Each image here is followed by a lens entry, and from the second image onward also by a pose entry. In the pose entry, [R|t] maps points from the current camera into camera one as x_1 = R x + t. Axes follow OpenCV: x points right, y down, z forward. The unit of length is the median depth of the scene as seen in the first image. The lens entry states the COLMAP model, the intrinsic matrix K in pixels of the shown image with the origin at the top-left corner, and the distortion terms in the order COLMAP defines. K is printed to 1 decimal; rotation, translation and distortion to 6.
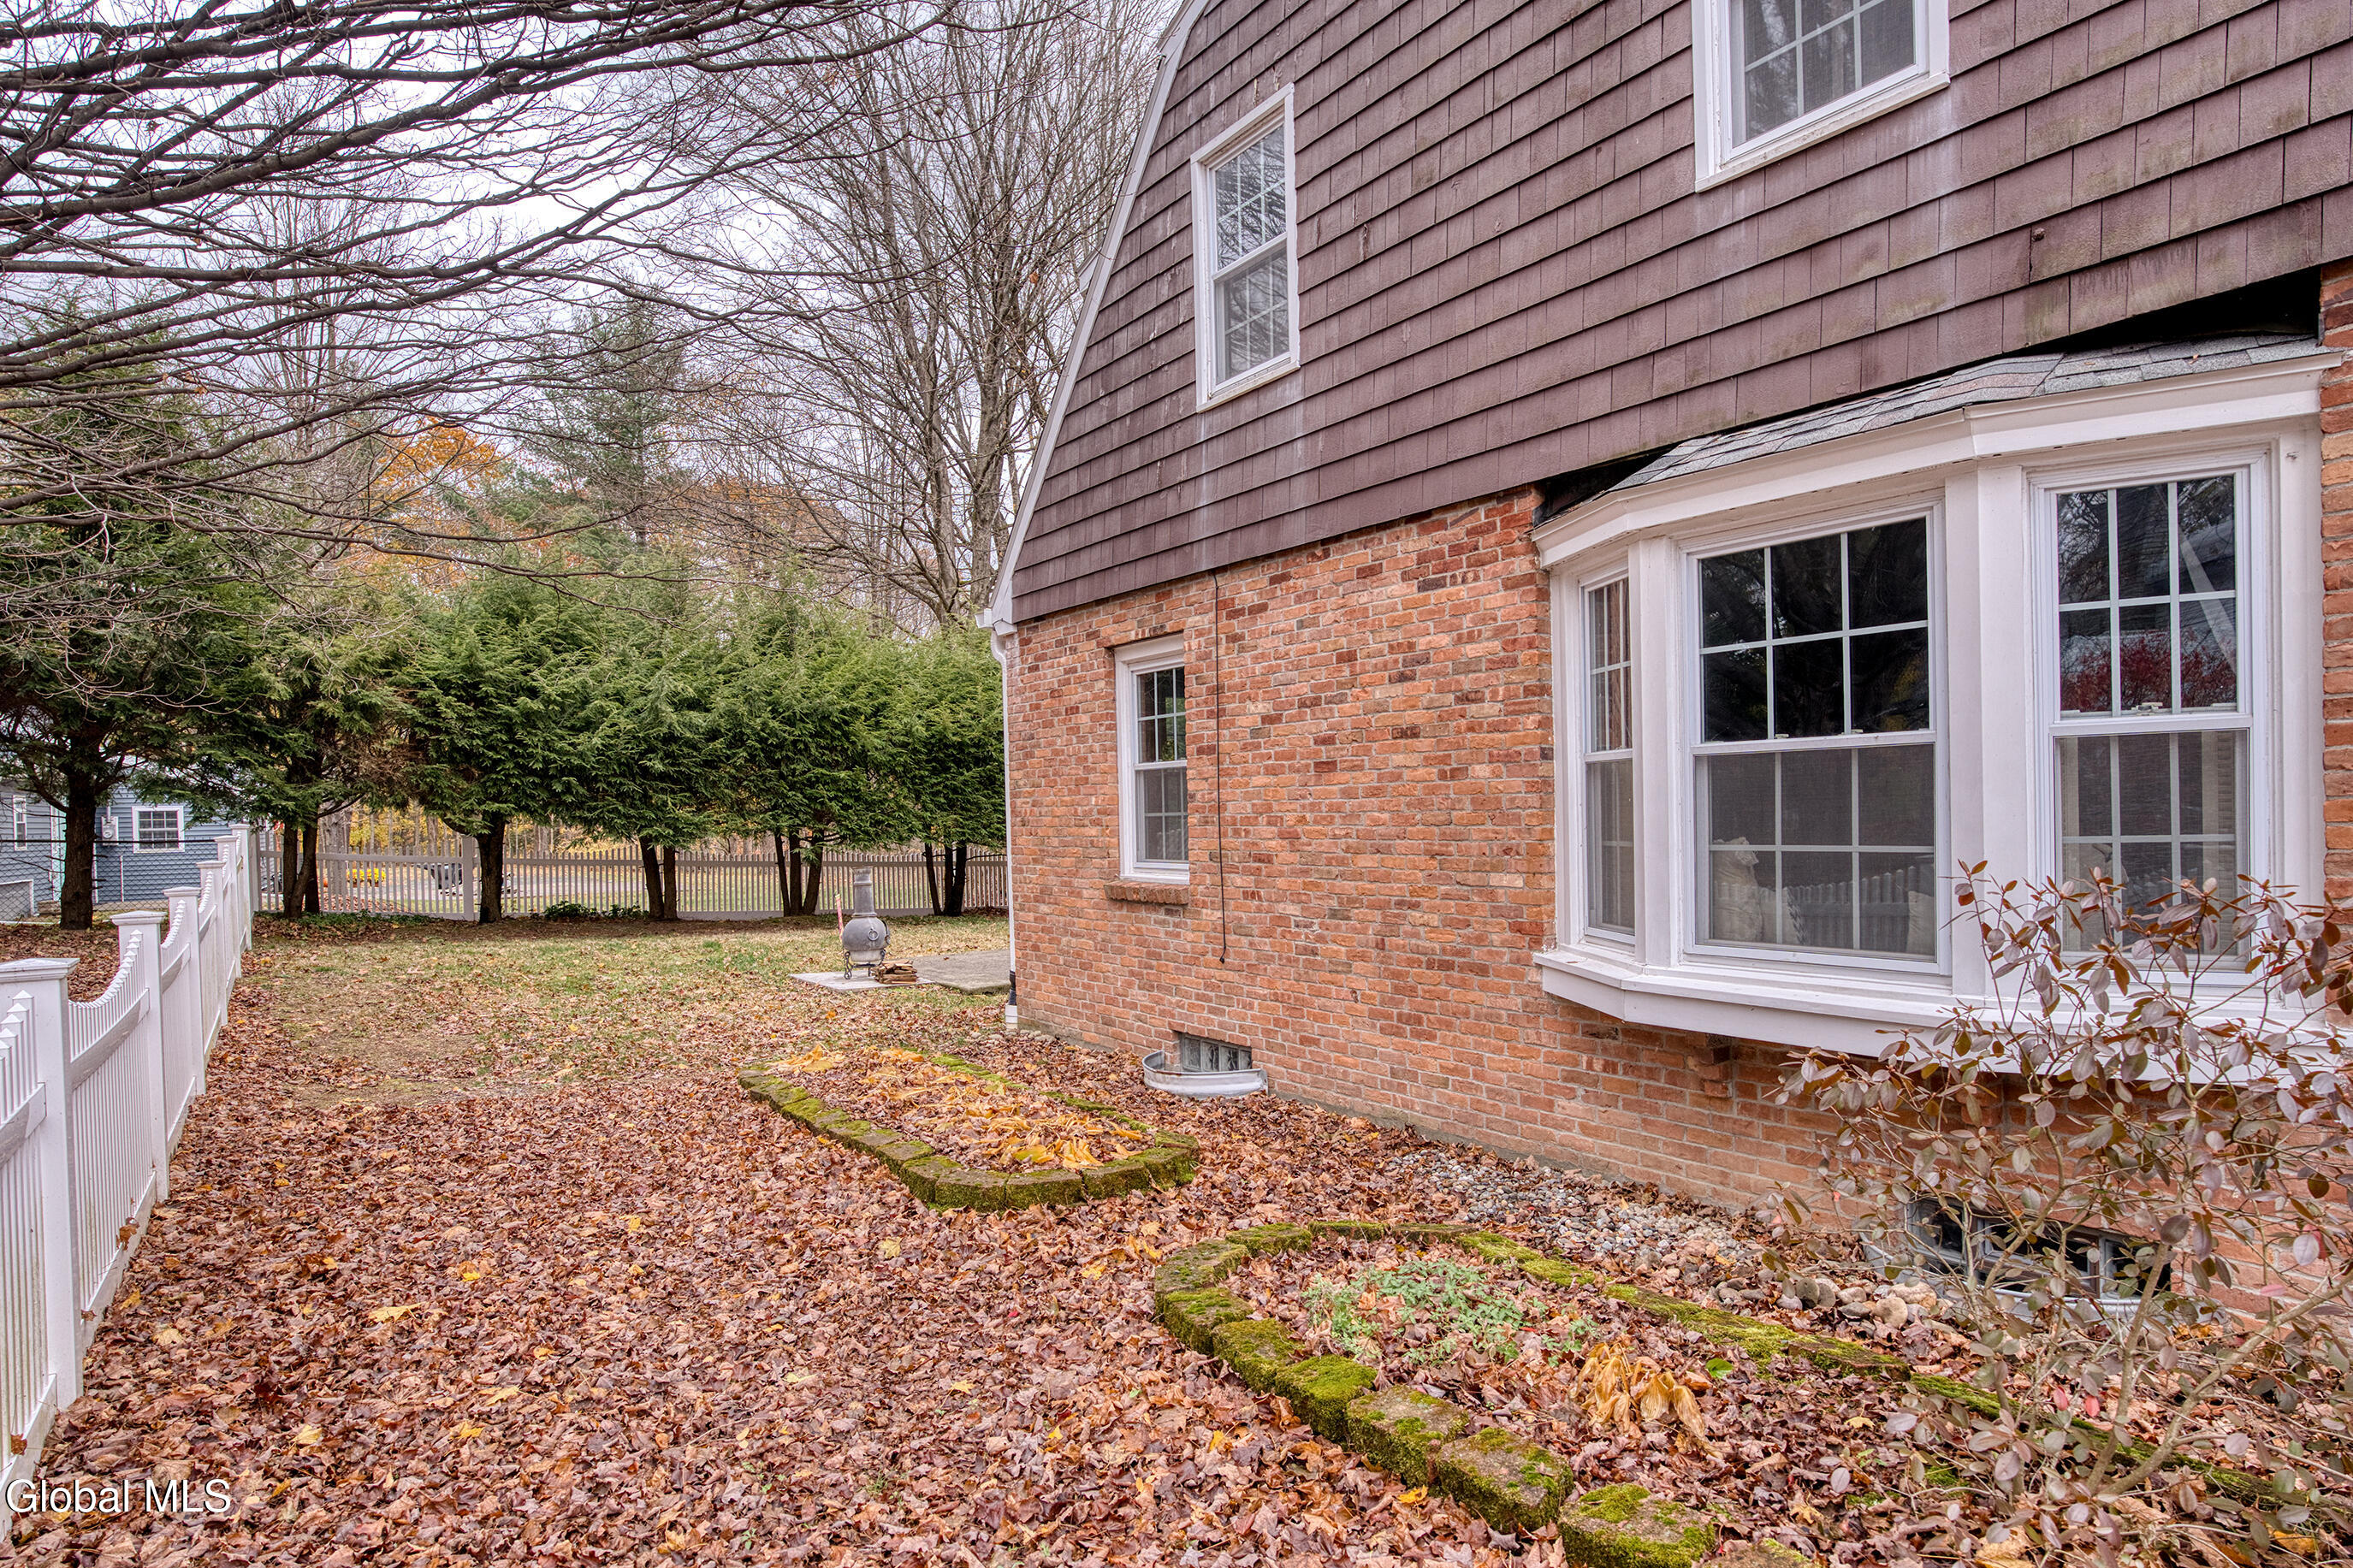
lens RADIAL K [[1367.5, 0, 1178.4], [0, 1367.5, 840.2], [0, 0, 1]] dist [-0.030231, 0.001291]
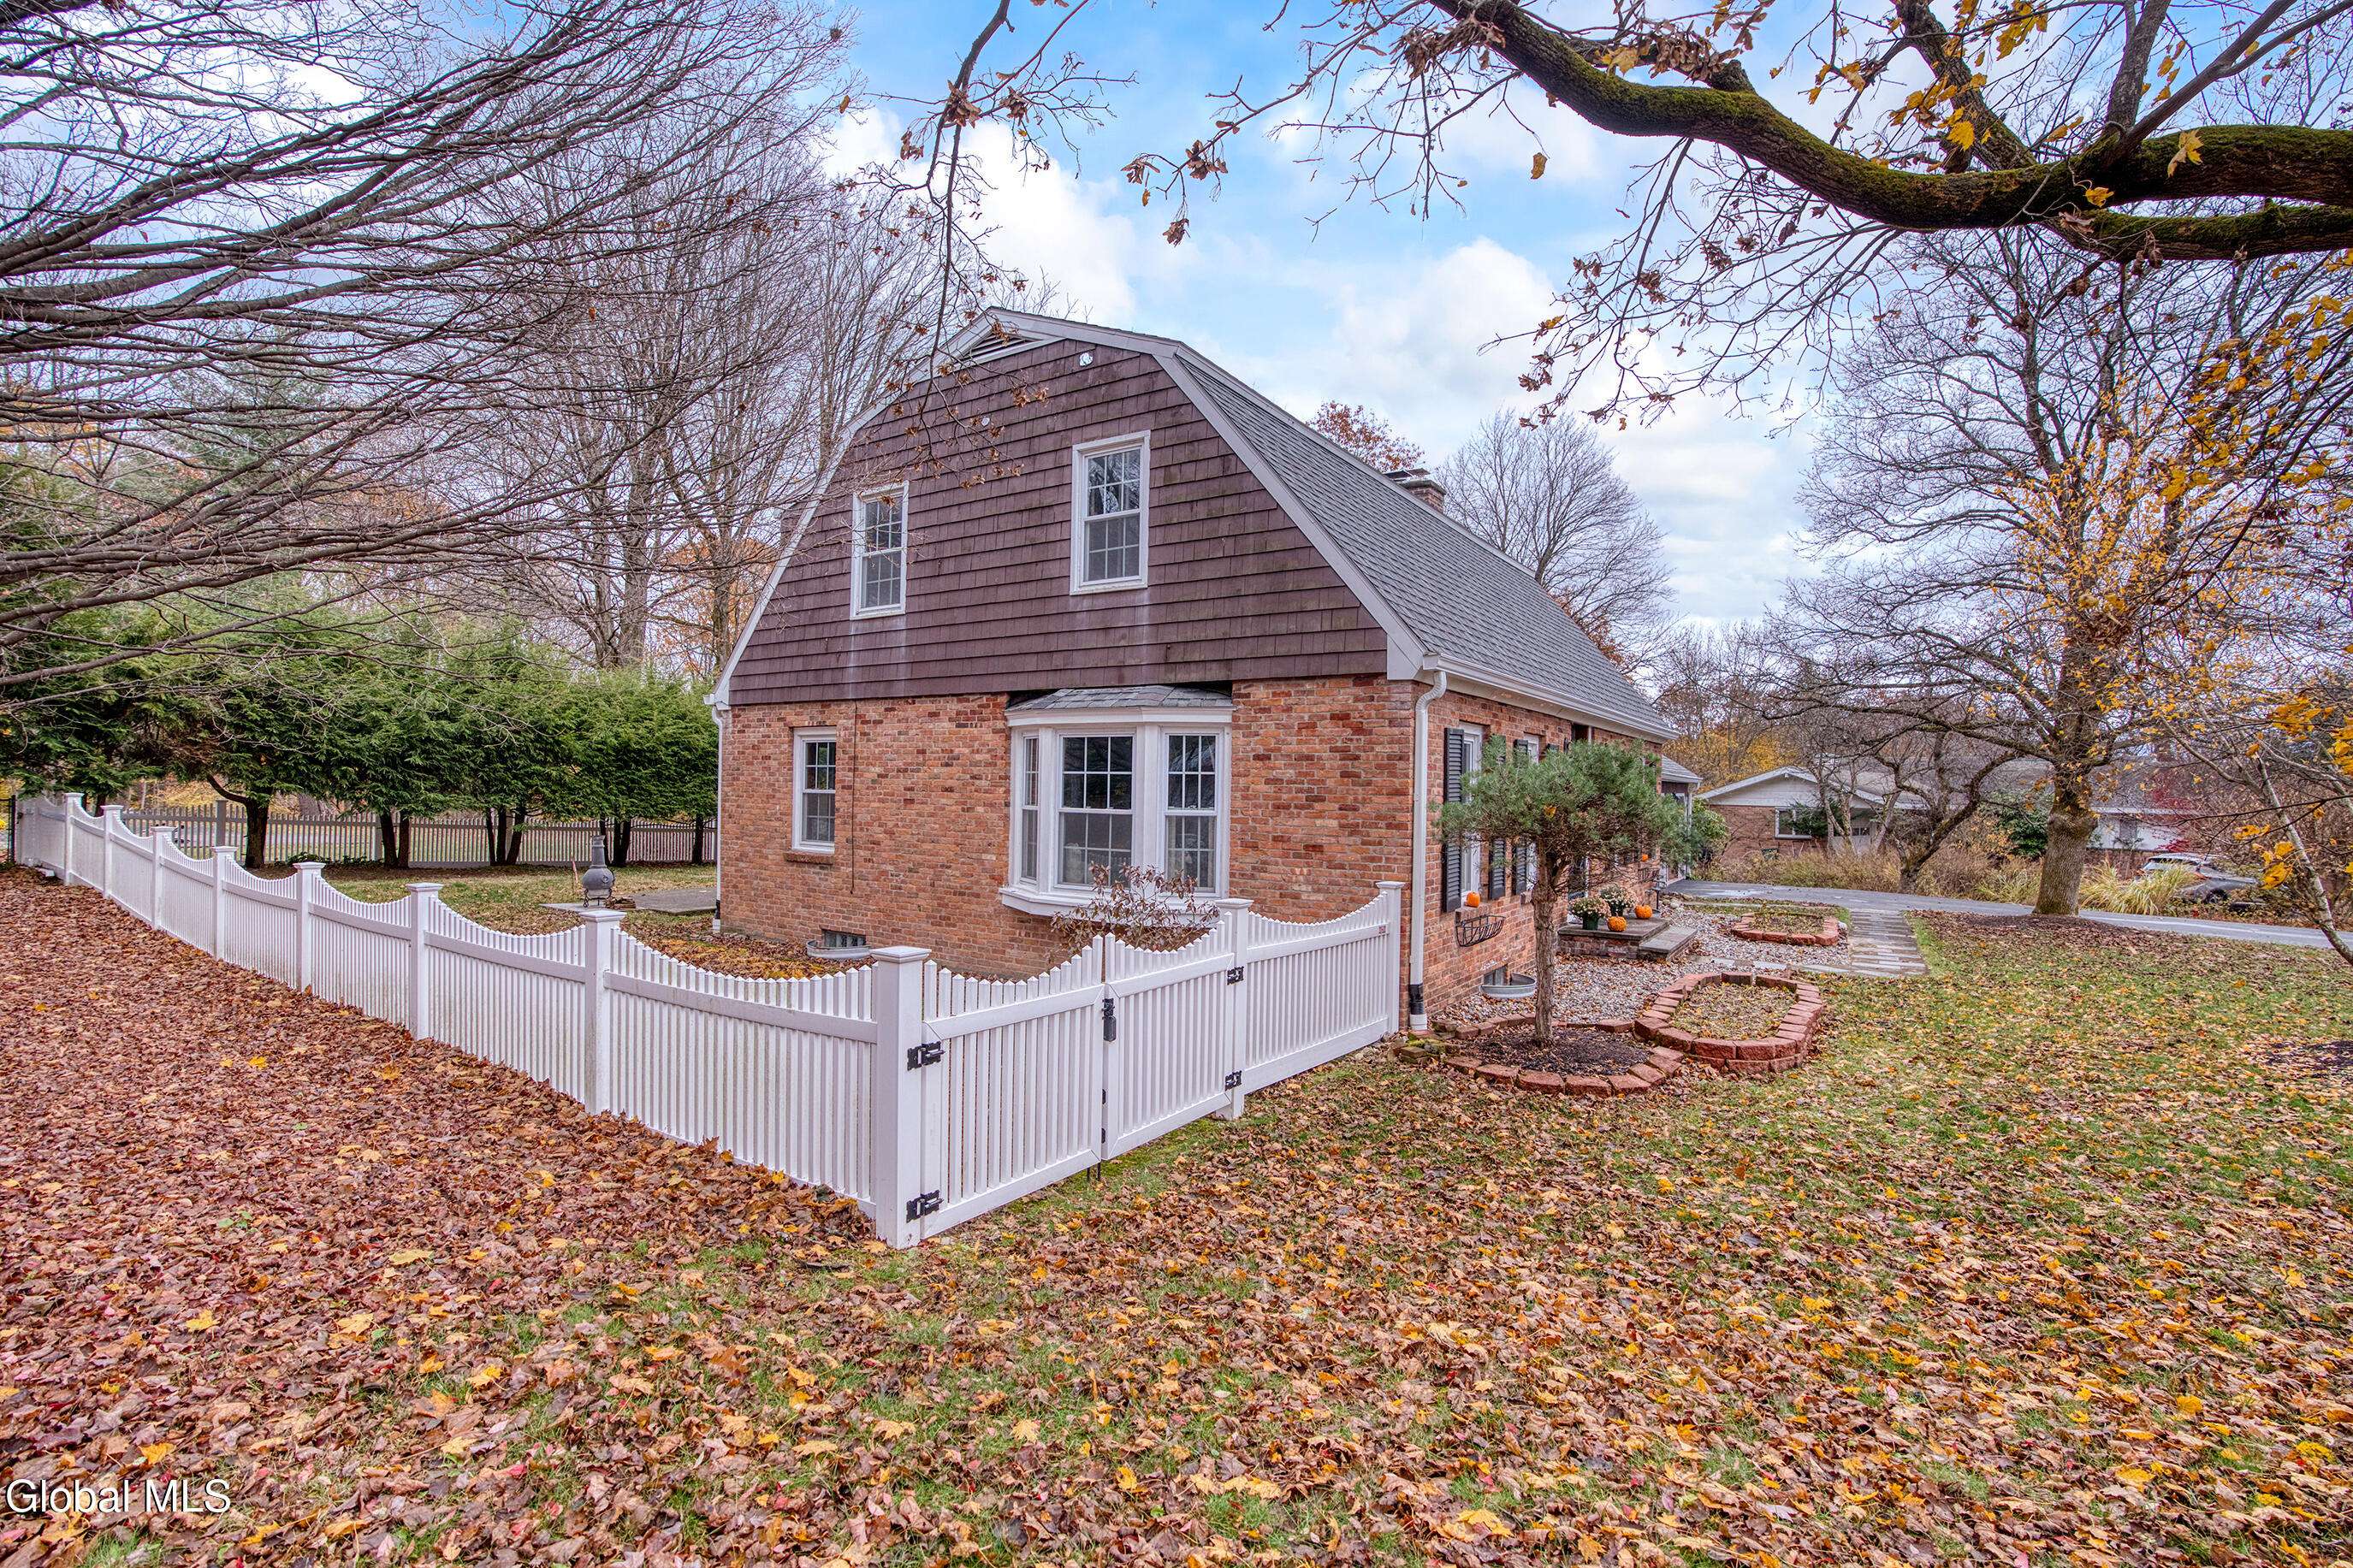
lens RADIAL K [[1067.6, 0, 1176.5], [0, 1067.6, 784.0], [0, 0, 1]] dist [-0.002207, -0.000092]
pose [[0.927815, 0.043033, 0.370550, -0.127725], [-0.033403, 0.998918, -0.032370, -0.041529], [-0.371542, 0.017656, 0.928248, -0.725790]]
